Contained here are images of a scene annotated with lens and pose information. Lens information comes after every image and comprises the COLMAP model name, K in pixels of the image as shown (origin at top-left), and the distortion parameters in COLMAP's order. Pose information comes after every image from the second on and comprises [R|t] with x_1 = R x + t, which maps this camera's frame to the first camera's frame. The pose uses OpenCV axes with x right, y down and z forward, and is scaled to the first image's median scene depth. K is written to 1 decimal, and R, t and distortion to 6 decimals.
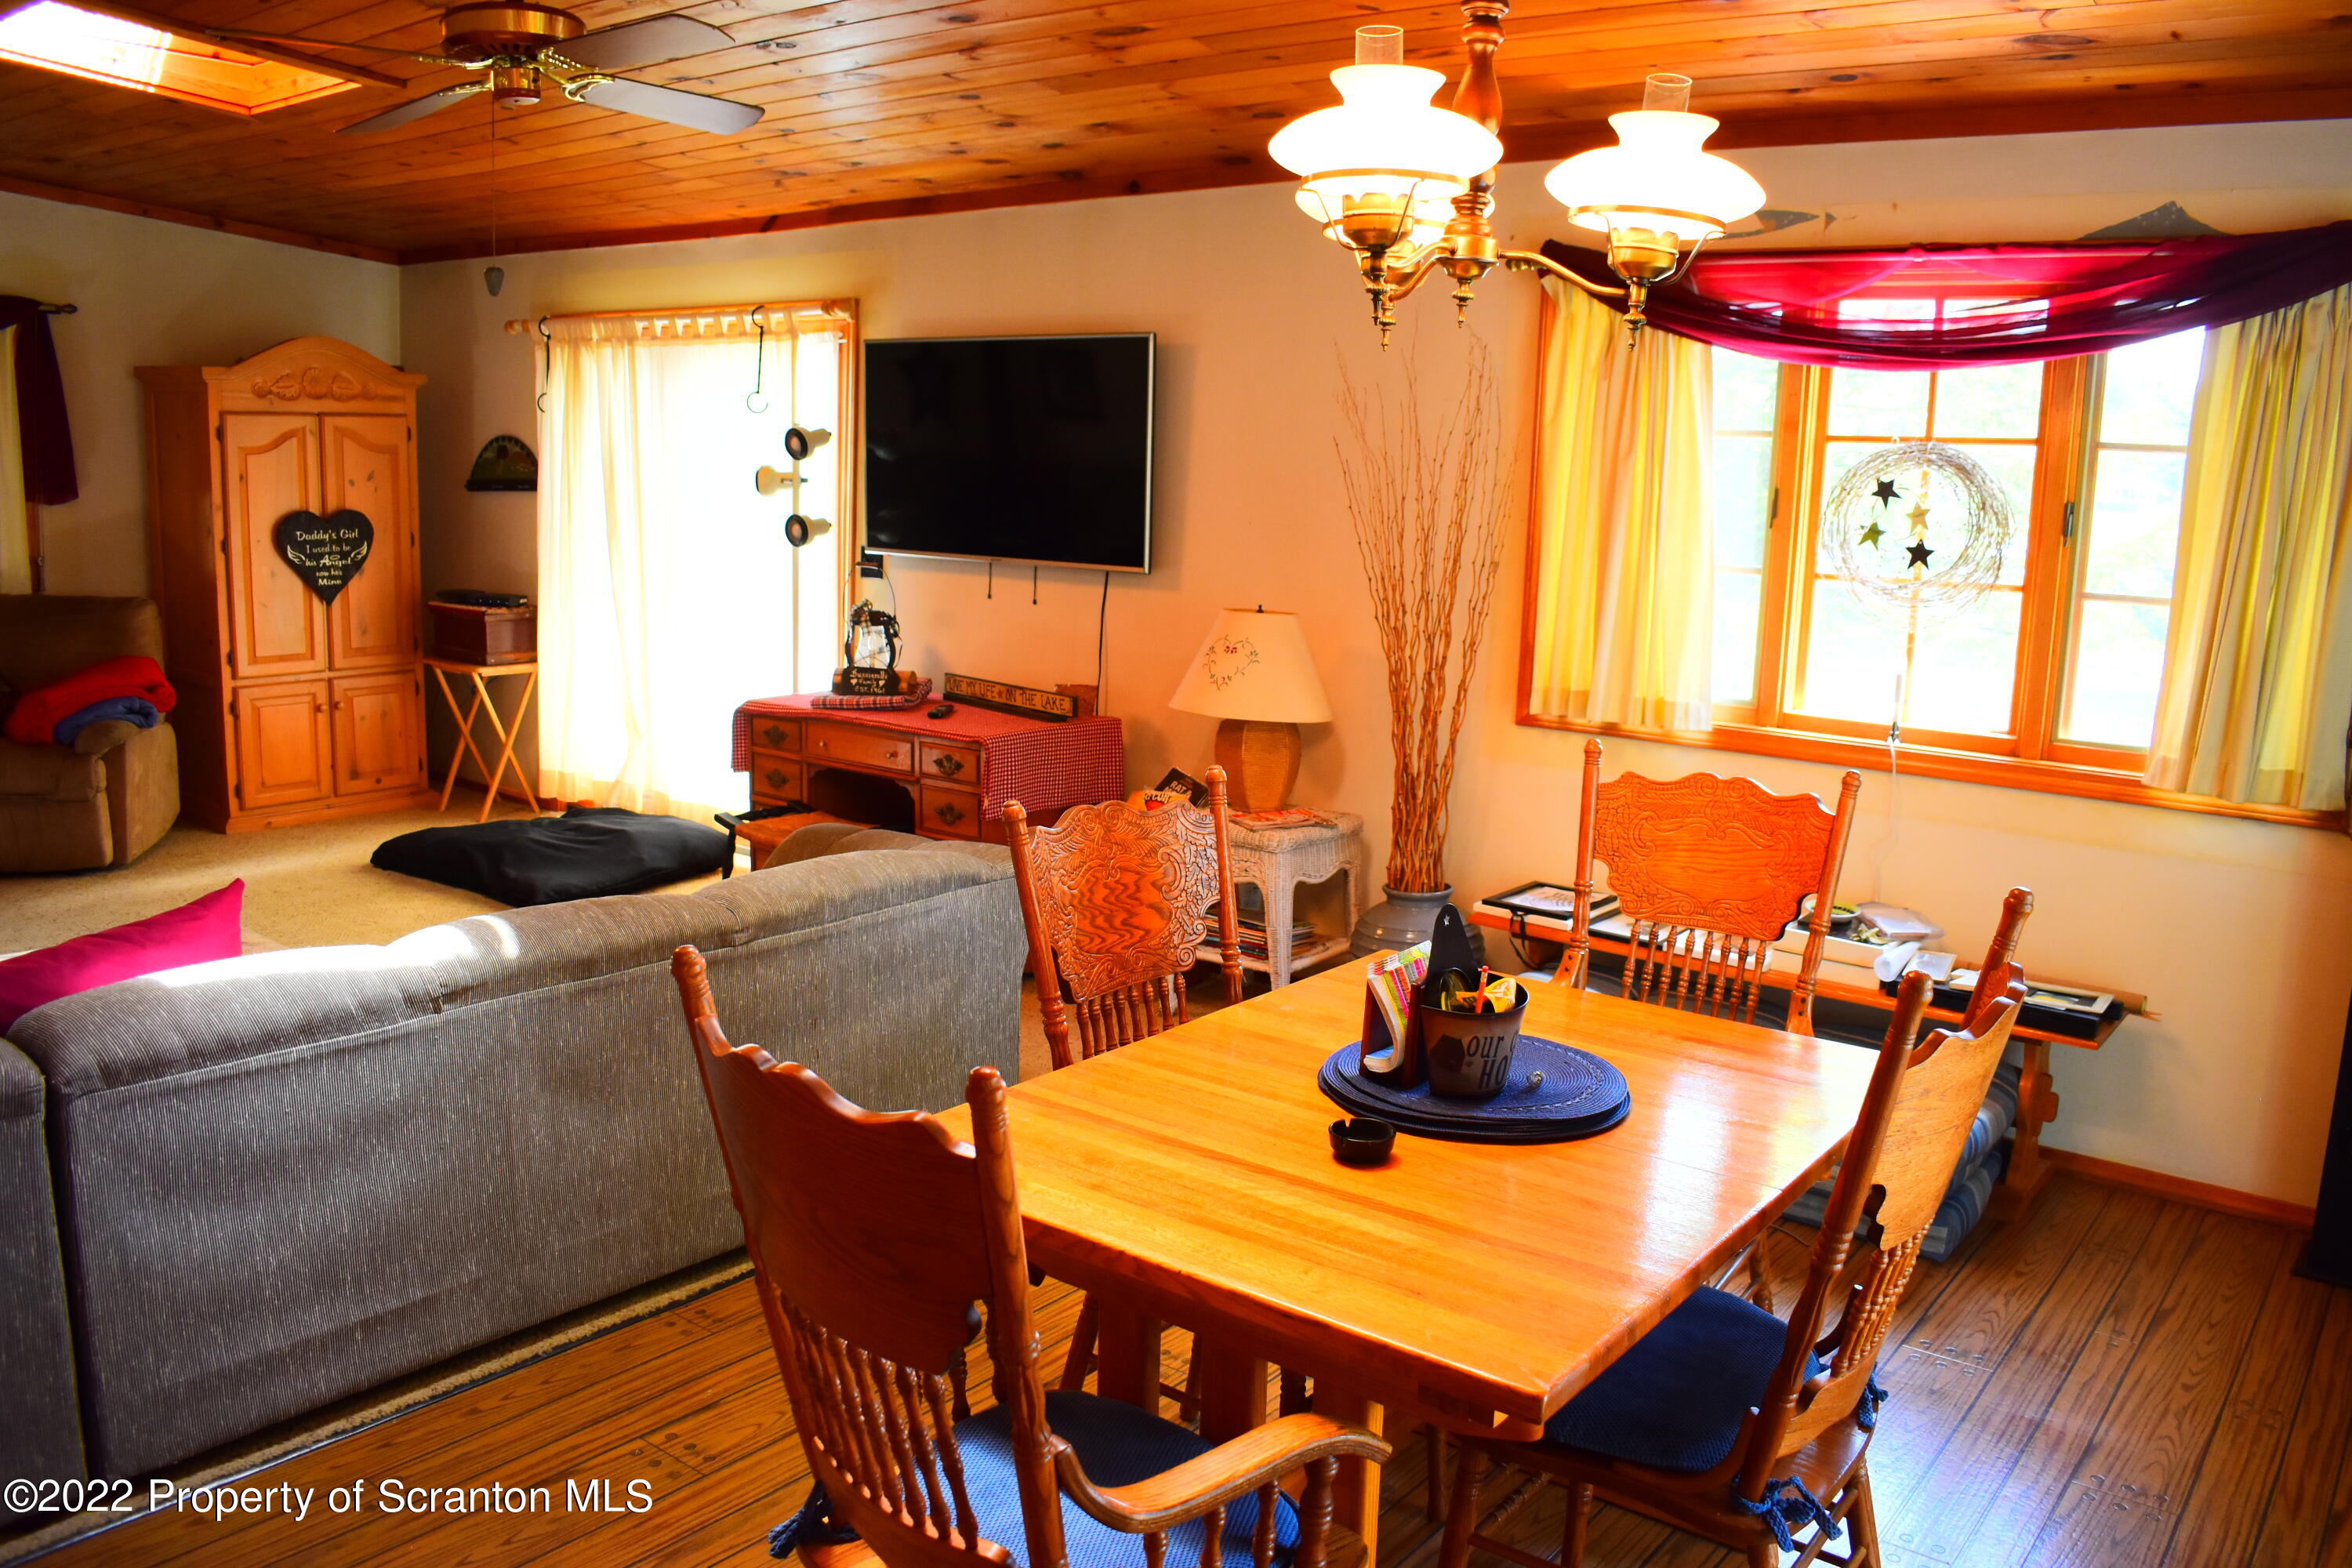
lens RADIAL K [[1820.7, 0, 1182.7], [0, 1820.7, 768.7], [0, 0, 1]] dist [-0.097173, 0.012631]
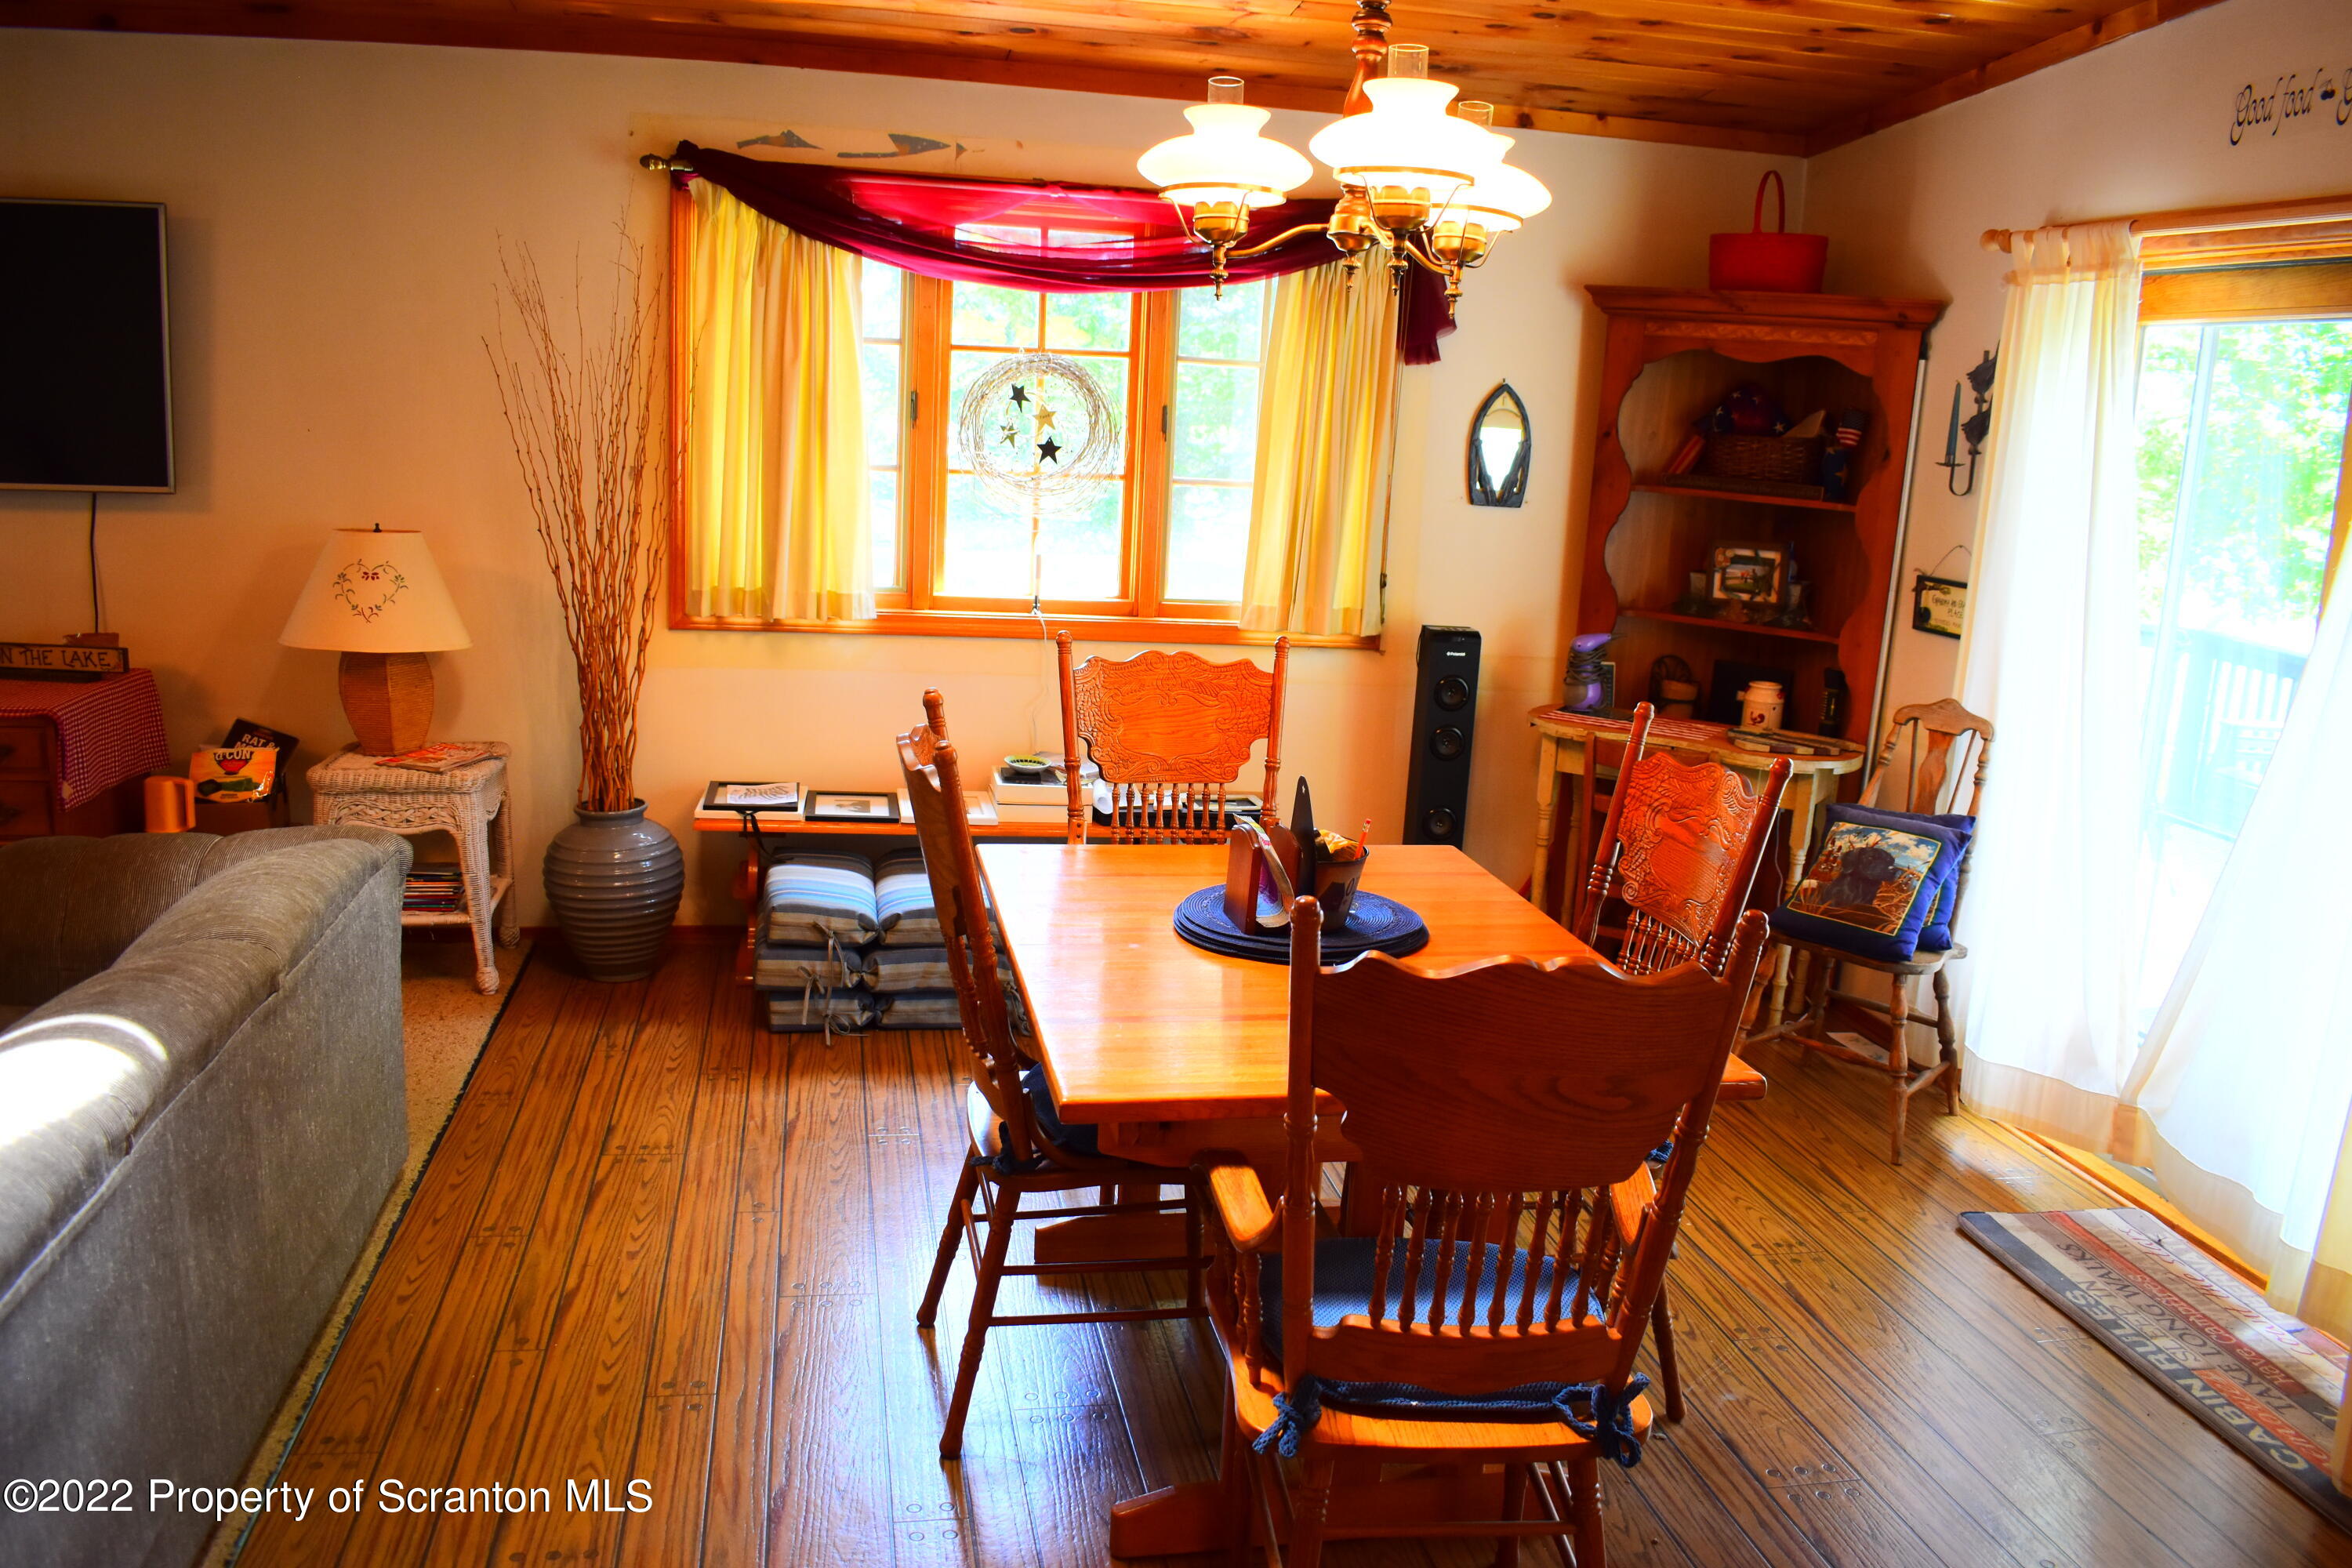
lens RADIAL K [[1820.7, 0, 1182.7], [0, 1820.7, 768.7], [0, 0, 1]] dist [-0.097173, 0.012631]
pose [[0.661595, -0.144107, 0.735884, -0.421743], [0.092338, 0.989548, 0.110765, -0.036987], [-0.744155, -0.005331, 0.667986, 0.143491]]
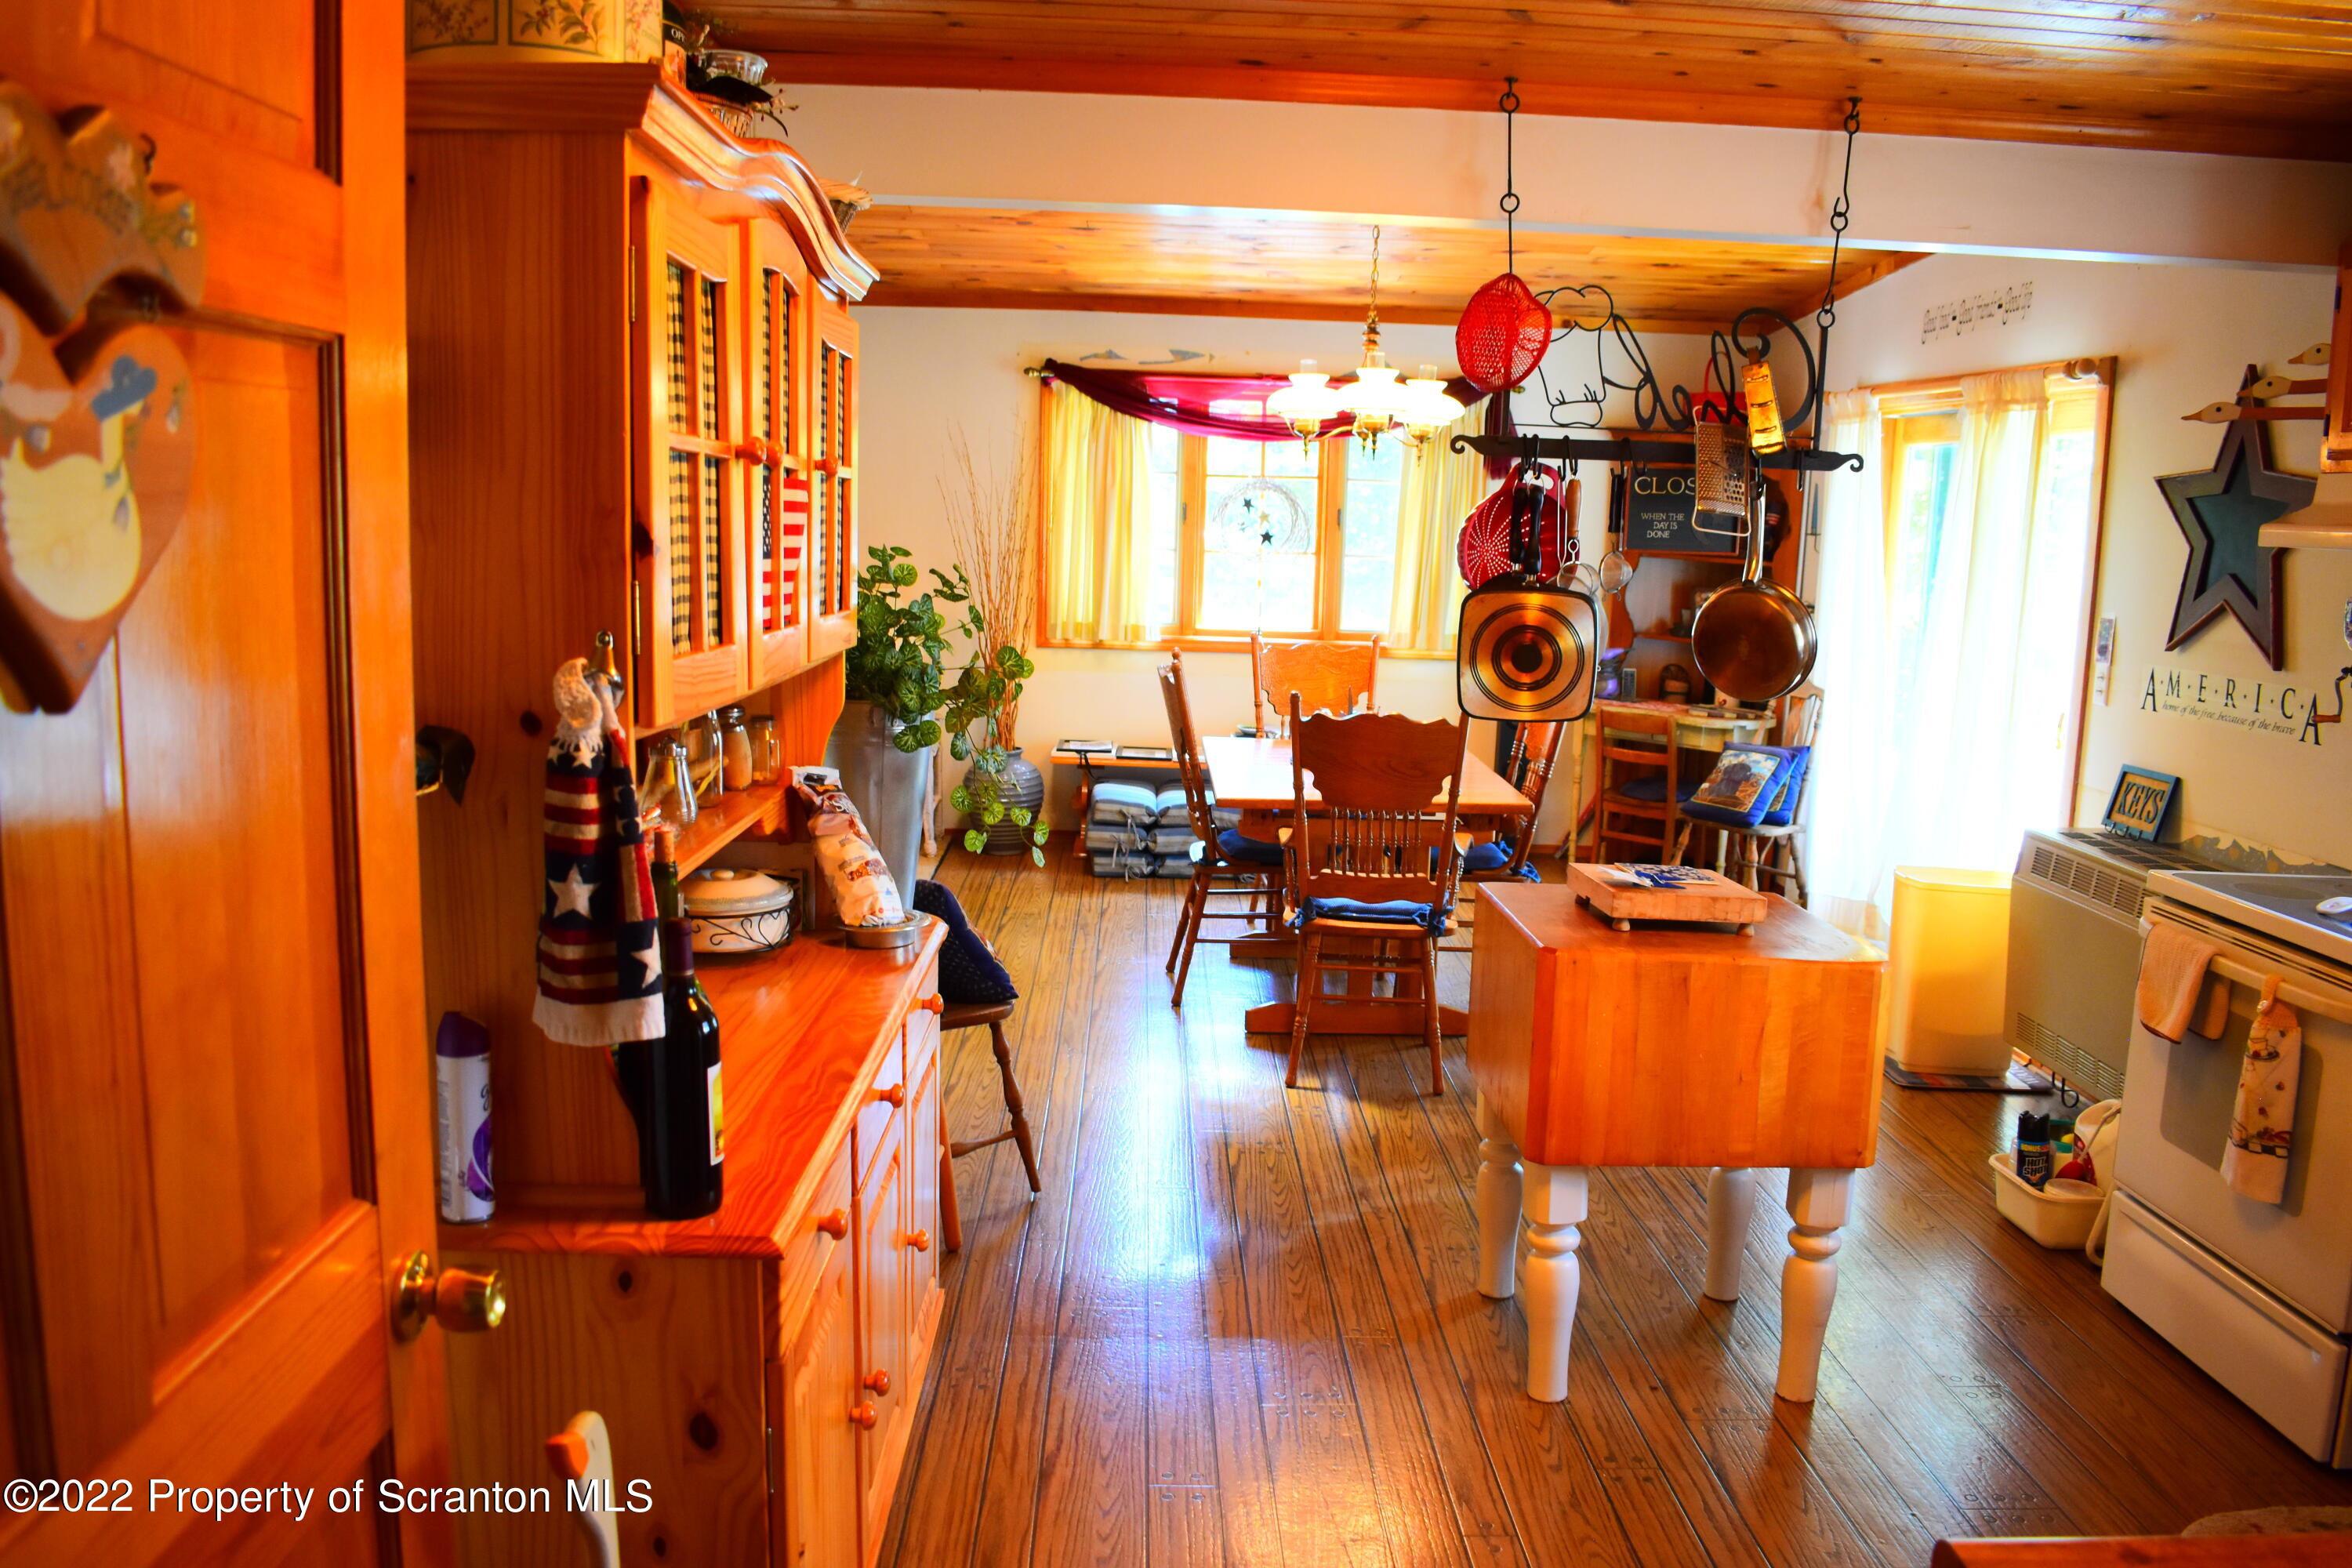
lens RADIAL K [[1879.7, 0, 1181.9], [0, 1879.7, 777.0], [0, 0, 1]] dist [-0.096239, 0.015049]
pose [[0.779499, -0.102493, 0.617961, -0.891905], [0.097510, 0.994351, 0.041920, 0.038995], [-0.618767, 0.027581, 0.785090, -0.483082]]
